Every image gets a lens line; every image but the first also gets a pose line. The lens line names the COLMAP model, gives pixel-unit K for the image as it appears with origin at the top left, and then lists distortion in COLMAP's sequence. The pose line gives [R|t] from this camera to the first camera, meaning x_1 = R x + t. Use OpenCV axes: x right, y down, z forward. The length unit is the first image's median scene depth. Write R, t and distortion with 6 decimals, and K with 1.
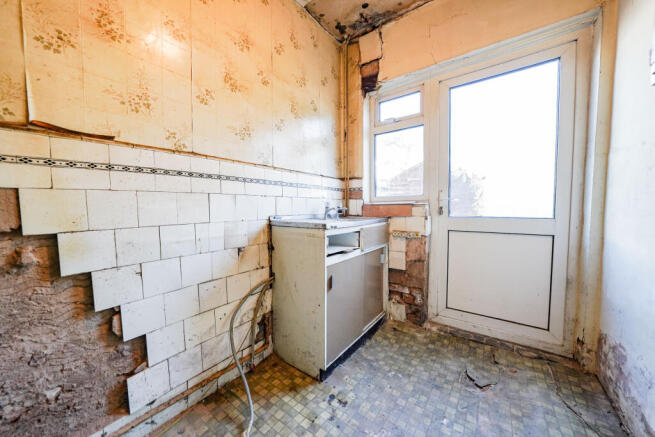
lens RADIAL K [[232.2, 0, 327.5], [0, 232.2, 218.5], [0, 0, 1]] dist [0.000084, 0.000066]
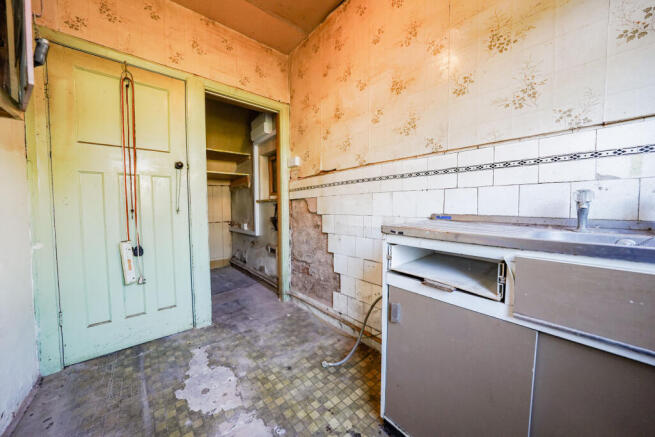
lens RADIAL K [[229.6, 0, 327.9], [0, 229.6, 216.5], [0, 0, 1]] dist [-0.012020, 0.000260]
pose [[-0.216054, 0.051463, -0.975024, 0.855234], [-0.040194, 0.997295, 0.061545, -0.049106], [0.975554, 0.052488, -0.213401, 1.128926]]
